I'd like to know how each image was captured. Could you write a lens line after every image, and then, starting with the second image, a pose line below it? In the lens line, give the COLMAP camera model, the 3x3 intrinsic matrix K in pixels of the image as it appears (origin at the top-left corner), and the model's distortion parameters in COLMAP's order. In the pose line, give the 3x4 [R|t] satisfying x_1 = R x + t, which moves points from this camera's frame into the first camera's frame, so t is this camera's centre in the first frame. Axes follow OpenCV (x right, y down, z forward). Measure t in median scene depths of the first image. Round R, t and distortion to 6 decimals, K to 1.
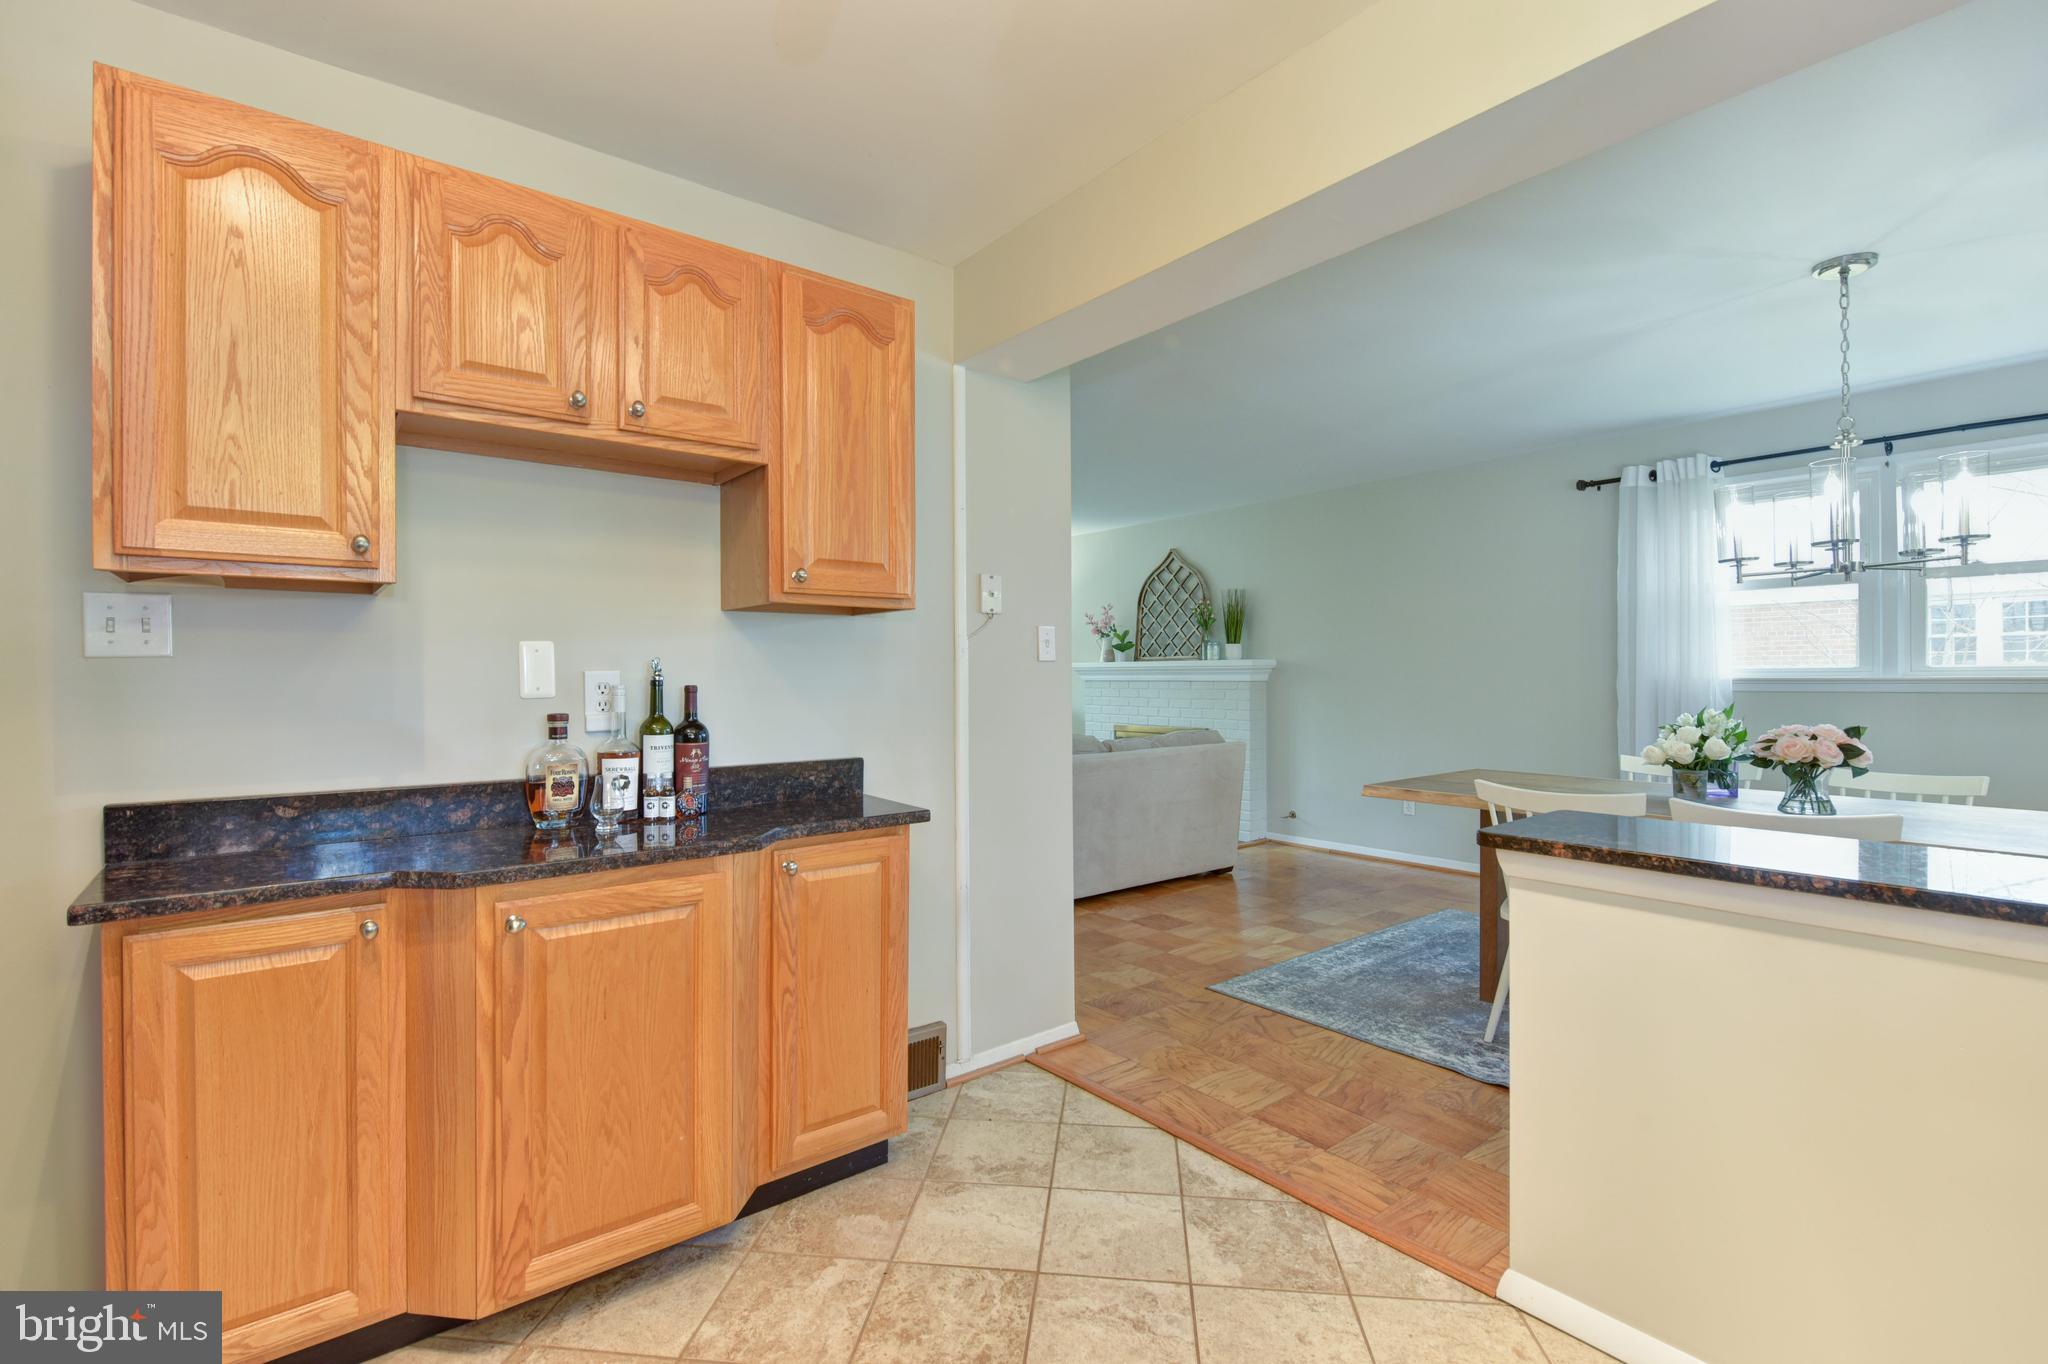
lens RADIAL K [[911.3, 0, 1026.0], [0, 911.3, 680.9], [0, 0, 1]] dist [-0.004804, -0.000195]
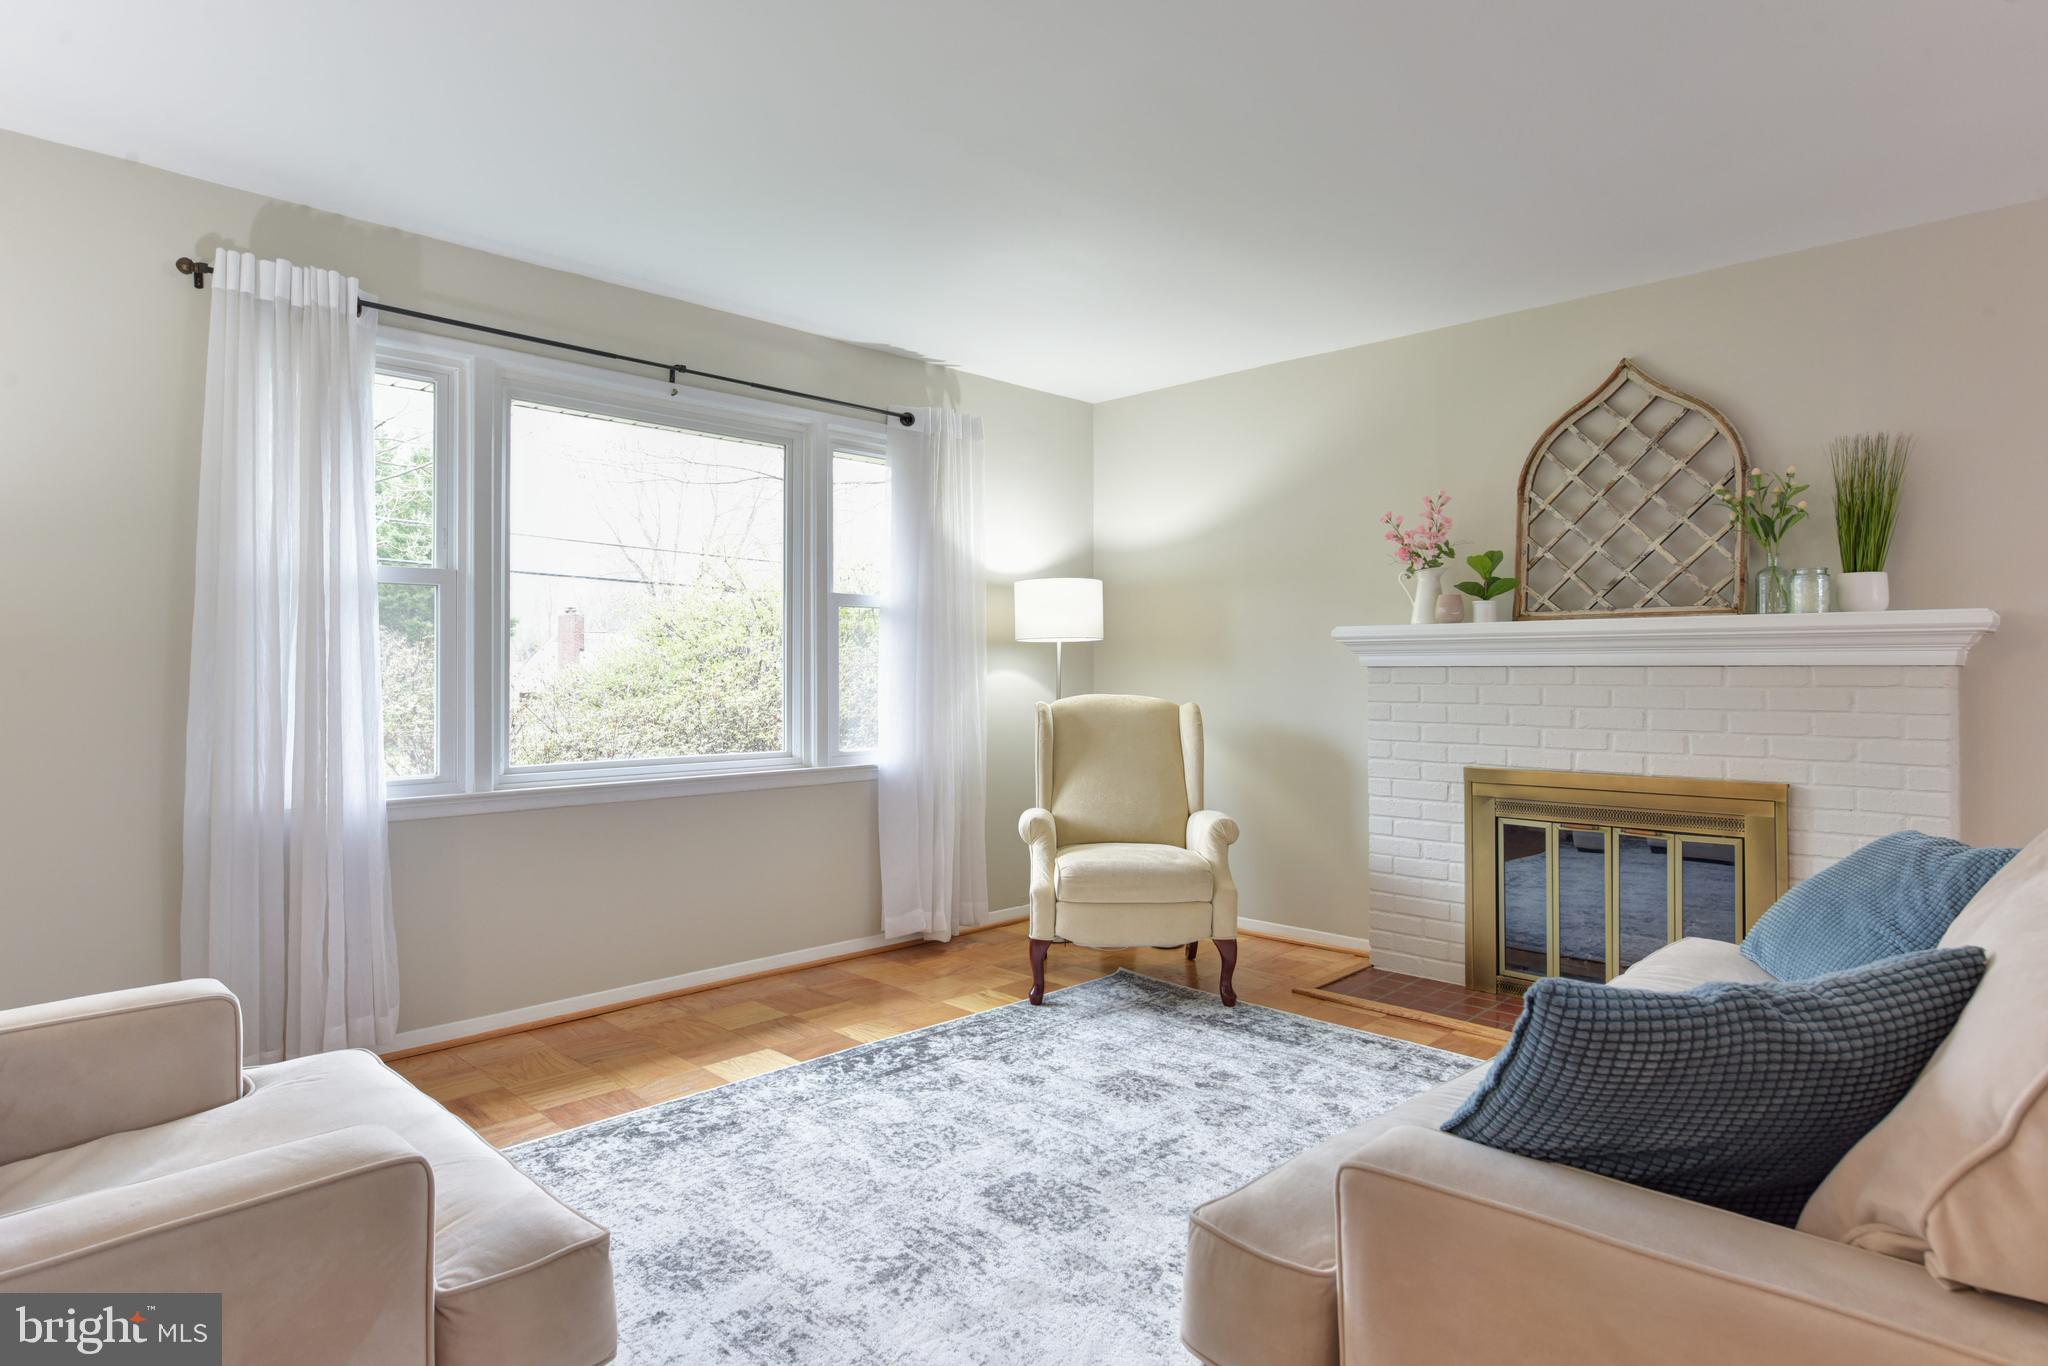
lens RADIAL K [[1143.9, 0, 1022.3], [0, 1143.9, 668.5], [0, 0, 1]] dist [-0.002894, -0.000236]
pose [[0.993779, 0.003786, 0.111304, -0.324846], [-0.002850, 0.999959, -0.008568, 0.011478], [-0.111332, 0.008198, 0.993749, 0.902958]]
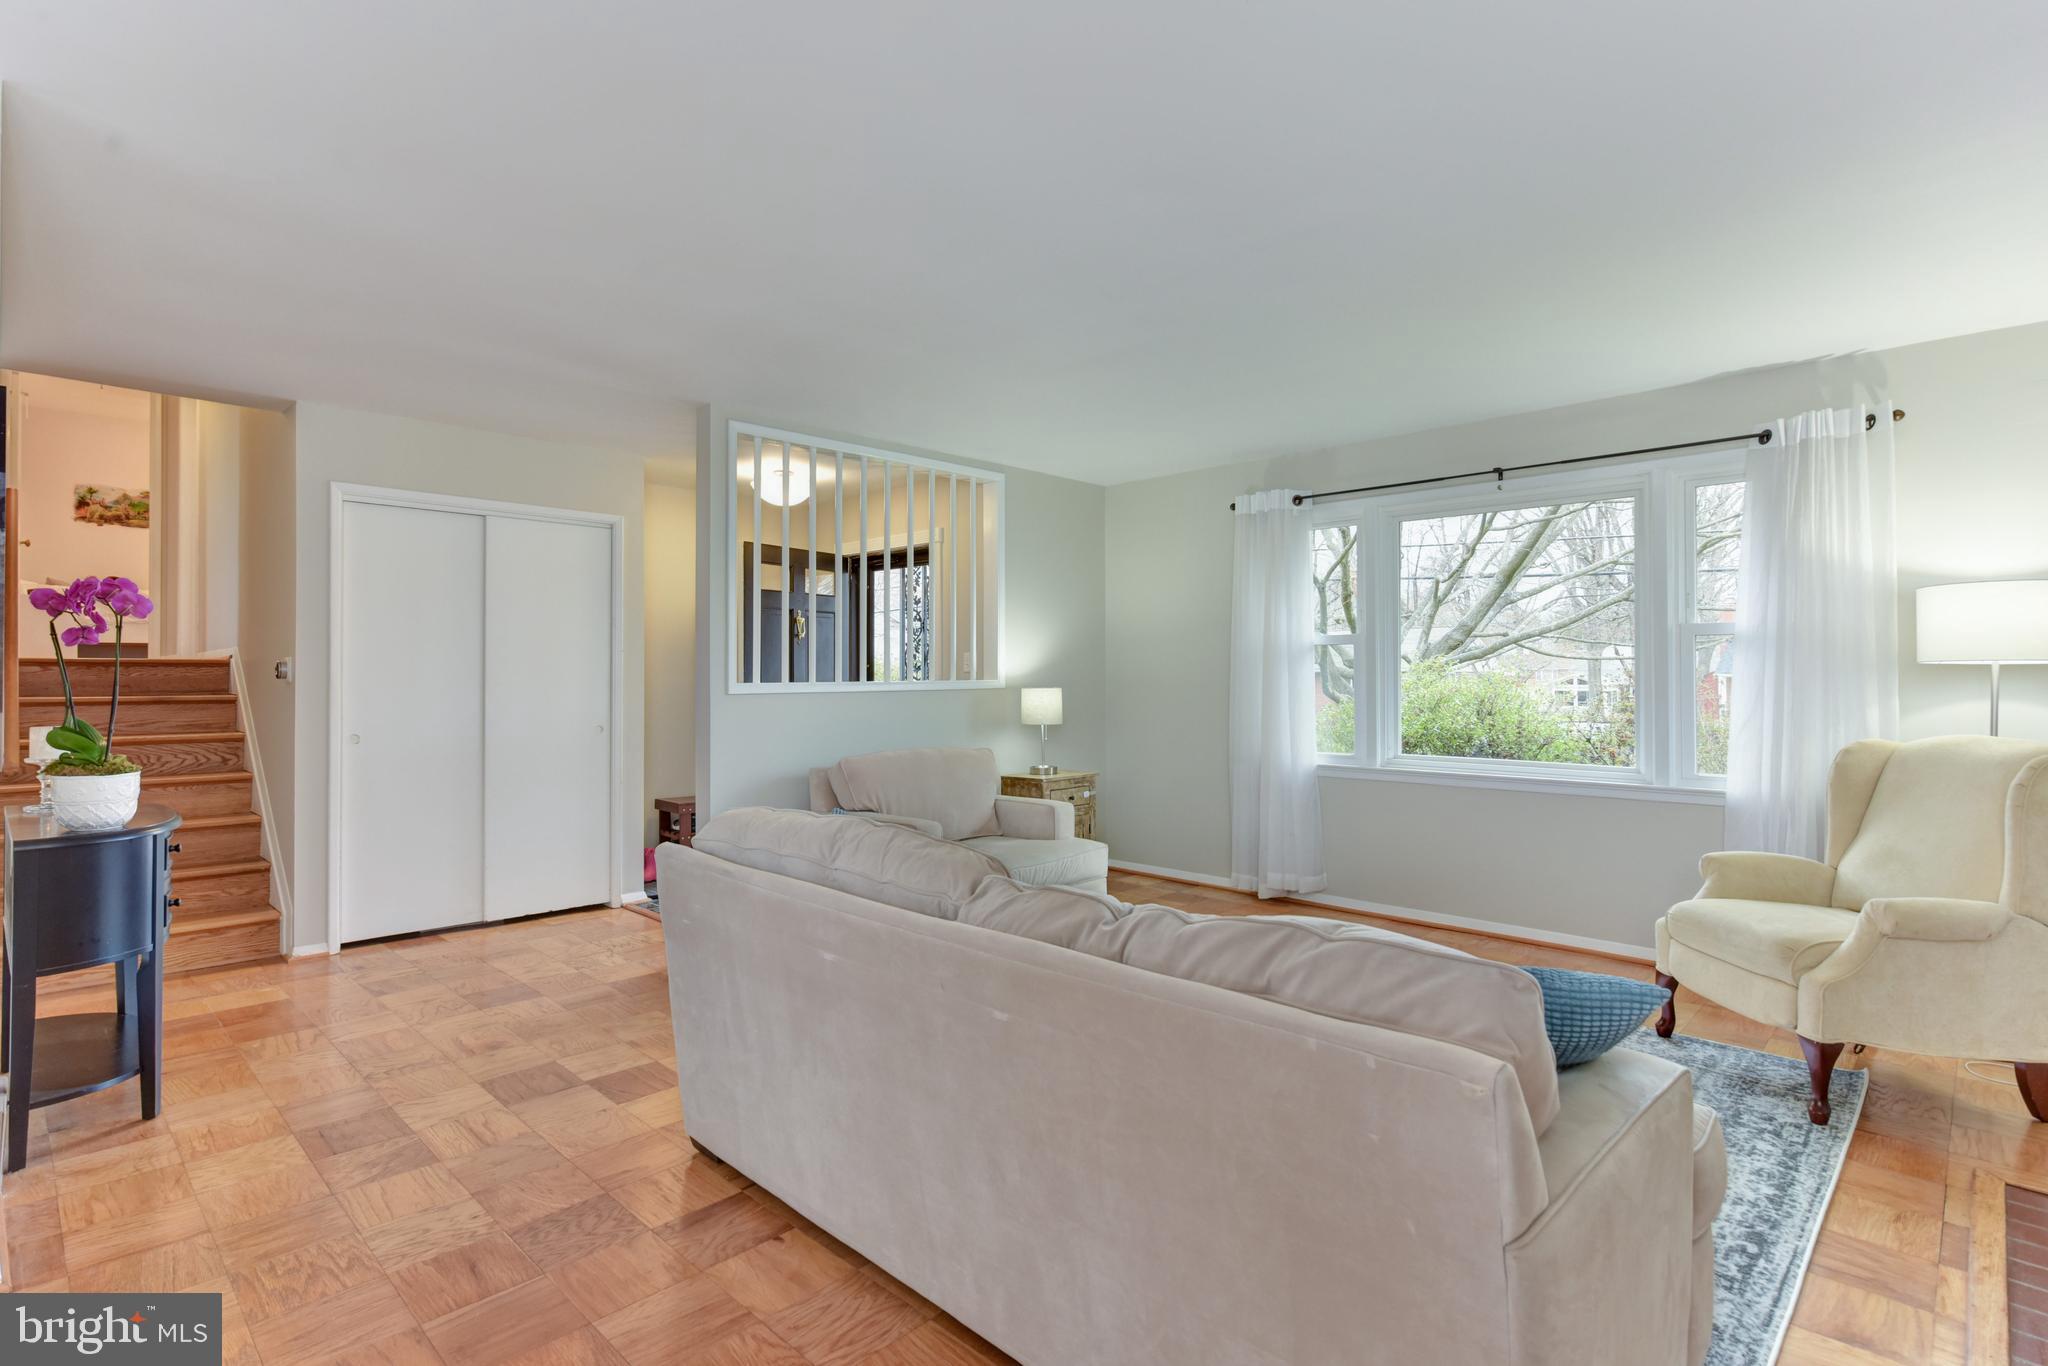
lens RADIAL K [[1051.3, 0, 1030.6], [0, 1051.3, 676.9], [0, 0, 1]] dist [0.006673, 0.001048]
pose [[0.122095, -0.002588, -0.992515, 0.624564], [-0.004570, 0.999985, -0.003169, -0.010593], [0.992508, 0.004923, 0.122082, 1.232399]]
